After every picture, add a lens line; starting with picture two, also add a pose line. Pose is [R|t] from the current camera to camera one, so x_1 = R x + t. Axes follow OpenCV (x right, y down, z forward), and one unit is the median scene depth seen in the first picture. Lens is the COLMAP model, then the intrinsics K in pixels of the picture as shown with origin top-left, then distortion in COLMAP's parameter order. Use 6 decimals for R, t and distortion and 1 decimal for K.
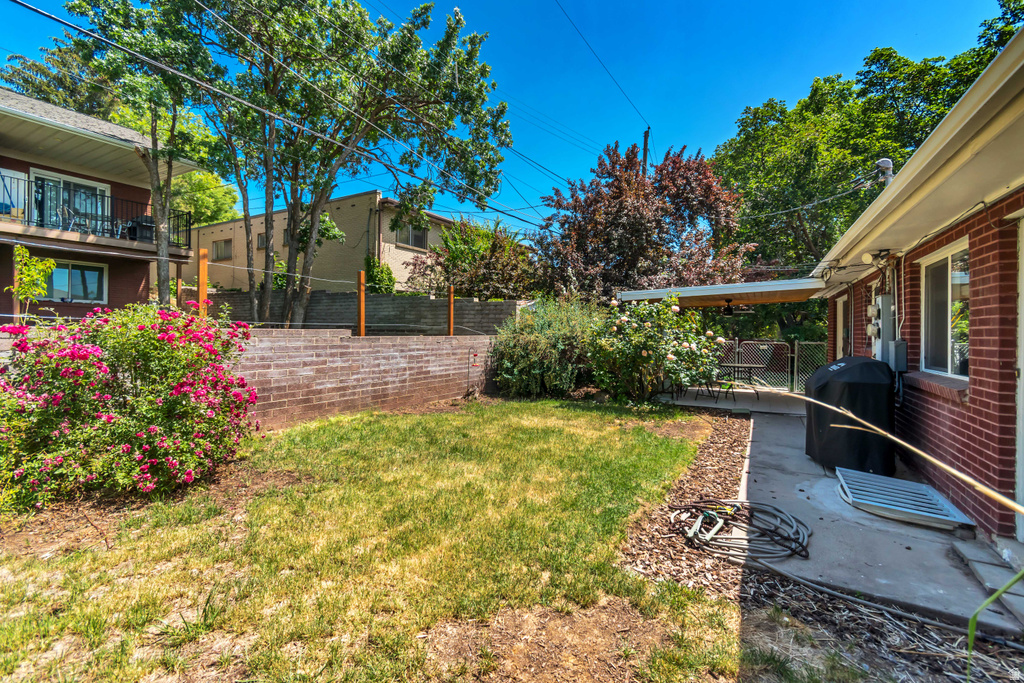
lens RADIAL K [[446.9, 0, 512.0], [0, 446.9, 341.5], [0, 0, 1]] dist [-0.000474, -0.000048]
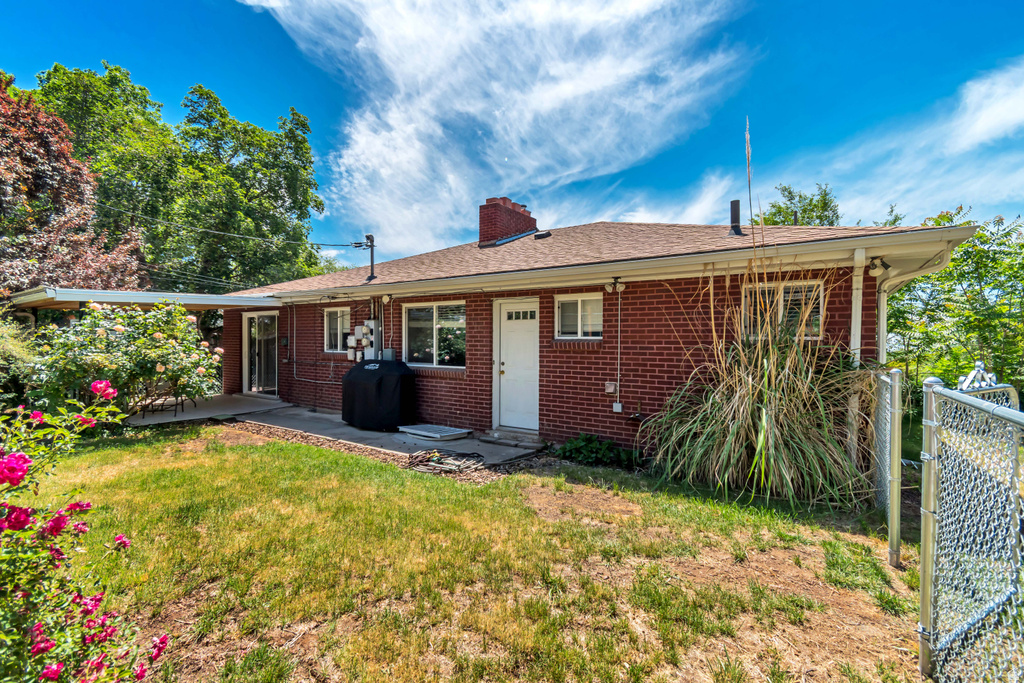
lens RADIAL K [[446.9, 0, 512.0], [0, 446.9, 341.5], [0, 0, 1]] dist [-0.000474, -0.000048]
pose [[0.088018, -0.006117, 0.996100, -1.154613], [0.003647, 0.999976, 0.005819, -0.054747], [-0.996112, 0.003121, 0.088038, 0.565178]]
